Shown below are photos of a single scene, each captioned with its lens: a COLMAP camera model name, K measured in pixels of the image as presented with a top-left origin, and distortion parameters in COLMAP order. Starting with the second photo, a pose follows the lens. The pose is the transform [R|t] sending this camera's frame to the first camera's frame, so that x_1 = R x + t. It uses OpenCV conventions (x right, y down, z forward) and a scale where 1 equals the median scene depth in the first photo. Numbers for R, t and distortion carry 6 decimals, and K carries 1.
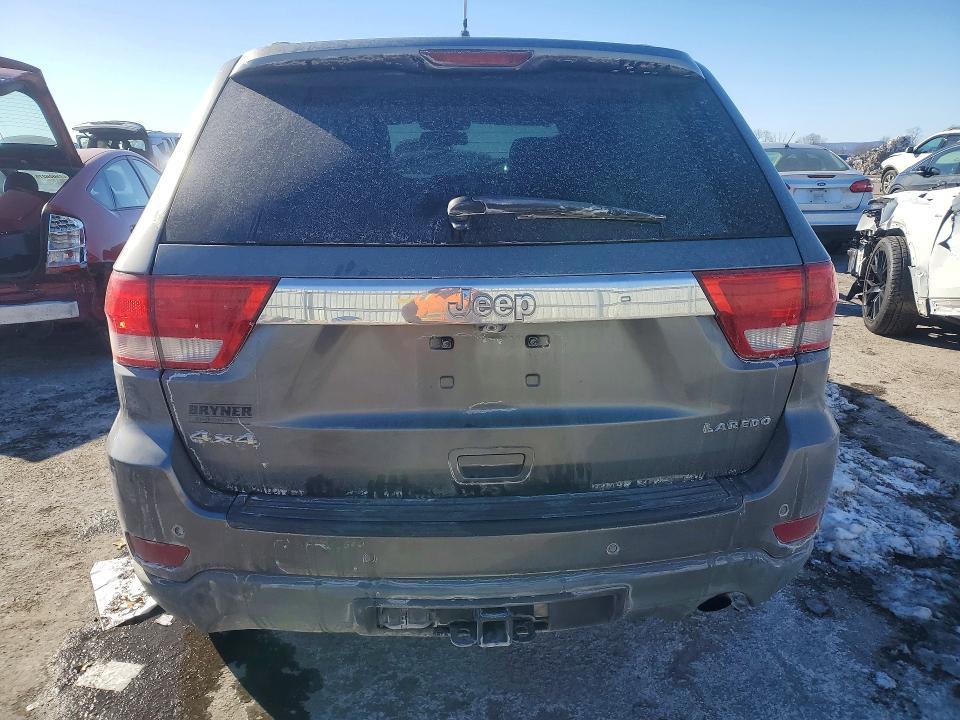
lens RADIAL K [[744.1, 0, 480.0], [0, 744.1, 360.0], [0, 0, 1]] dist [0.007263, 0.006096]
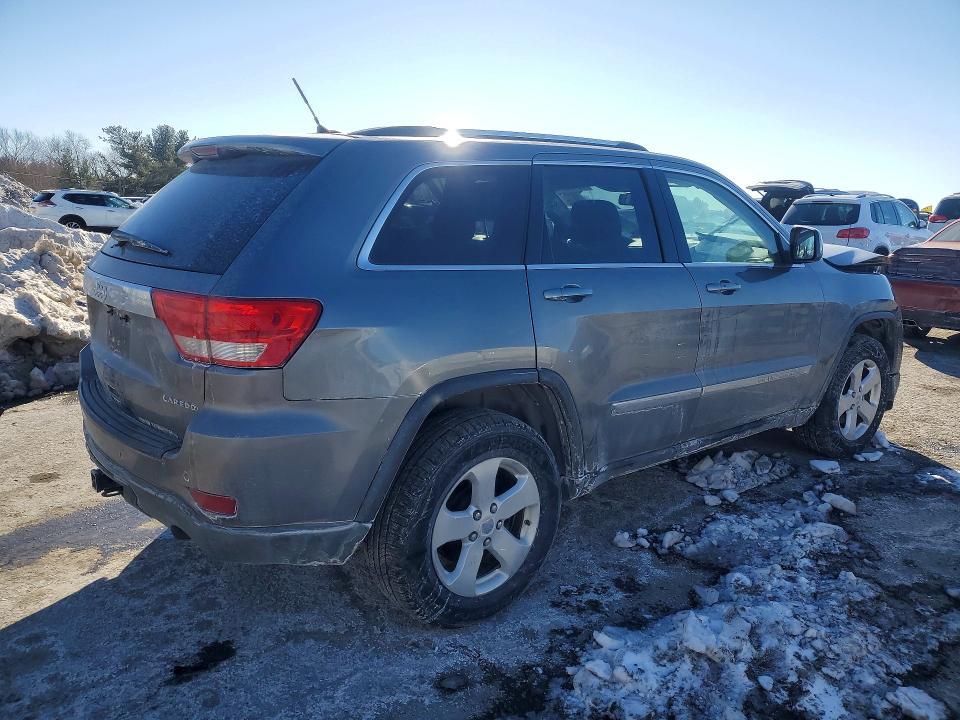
lens RADIAL K [[744.1, 0, 480.0], [0, 744.1, 360.0], [0, 0, 1]] dist [0.007263, 0.006096]
pose [[0.590551, 0.191723, -0.783895, 1.265569], [-0.247213, 0.967648, 0.050426, -0.144768], [0.768203, 0.164010, 0.618842, 0.397332]]
